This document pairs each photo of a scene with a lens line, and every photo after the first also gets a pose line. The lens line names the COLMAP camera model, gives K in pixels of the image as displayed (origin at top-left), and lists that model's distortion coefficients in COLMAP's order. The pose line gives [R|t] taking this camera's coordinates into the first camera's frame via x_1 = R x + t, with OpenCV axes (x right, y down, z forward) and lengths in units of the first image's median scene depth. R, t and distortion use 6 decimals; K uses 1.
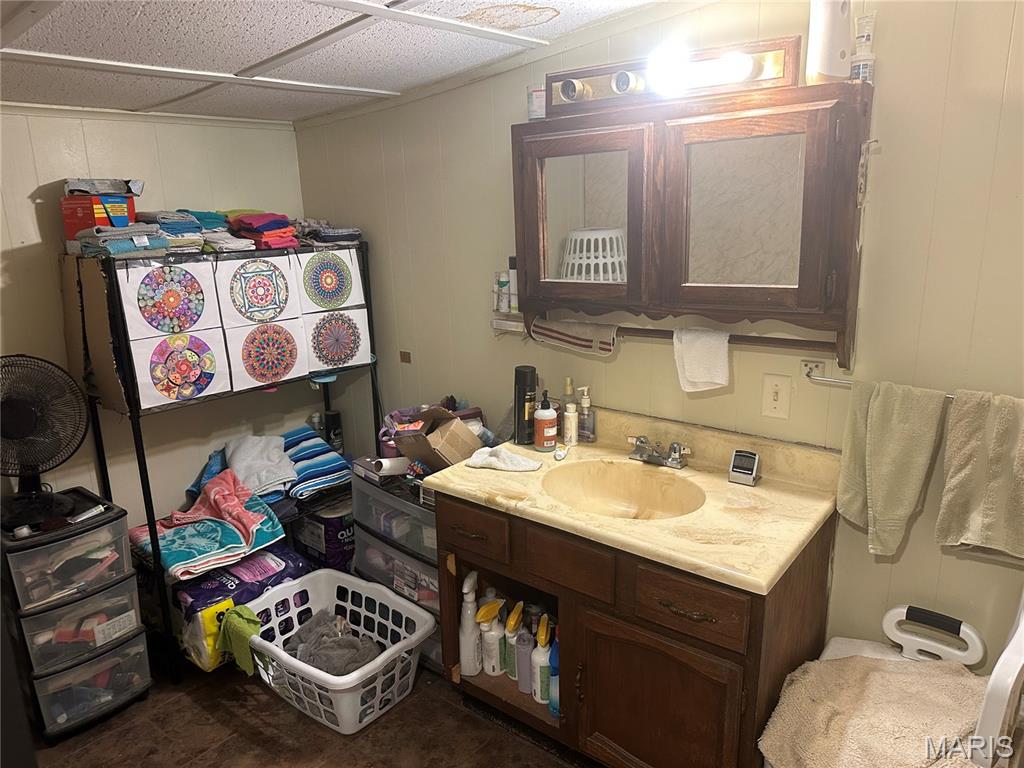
lens RADIAL K [[724.2, 0, 512.3], [0, 724.2, 383.8], [0, 0, 1]] dist [0.020513, -0.041201]
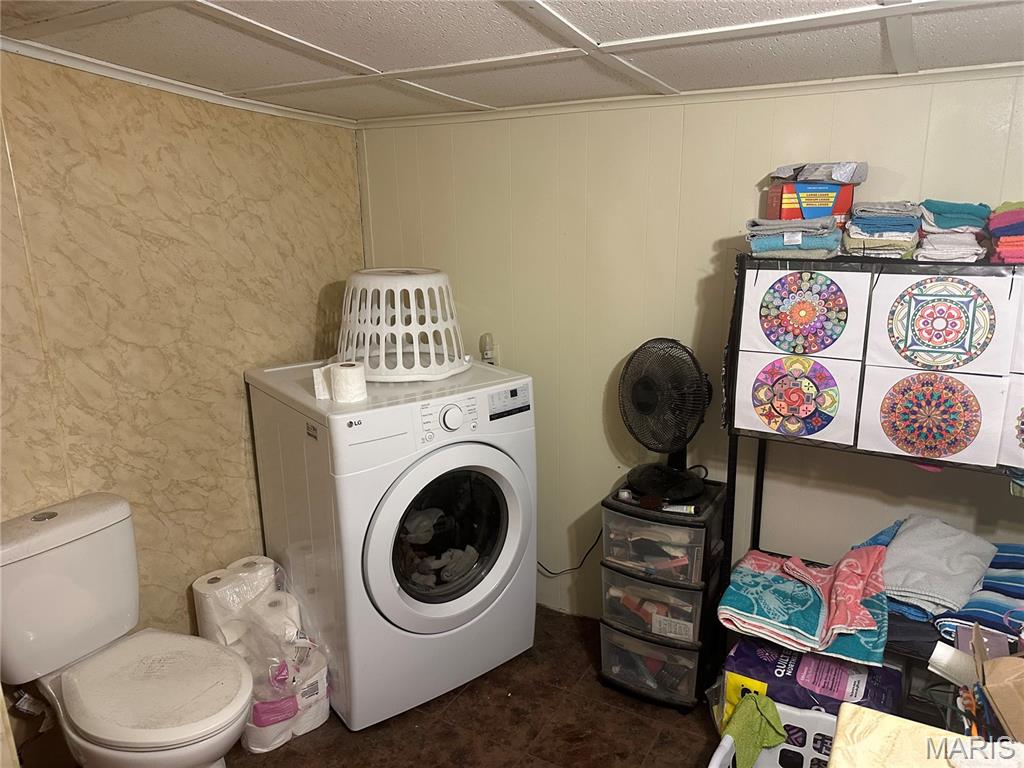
lens RADIAL K [[724.2, 0, 512.5], [0, 724.2, 385.2], [0, 0, 1]] dist [0.020513, -0.041201]
pose [[0.135774, 0.260919, -0.955765, 0.260595], [-0.224077, 0.947788, 0.226910, -0.140323], [0.965067, 0.183357, 0.187150, 0.512415]]
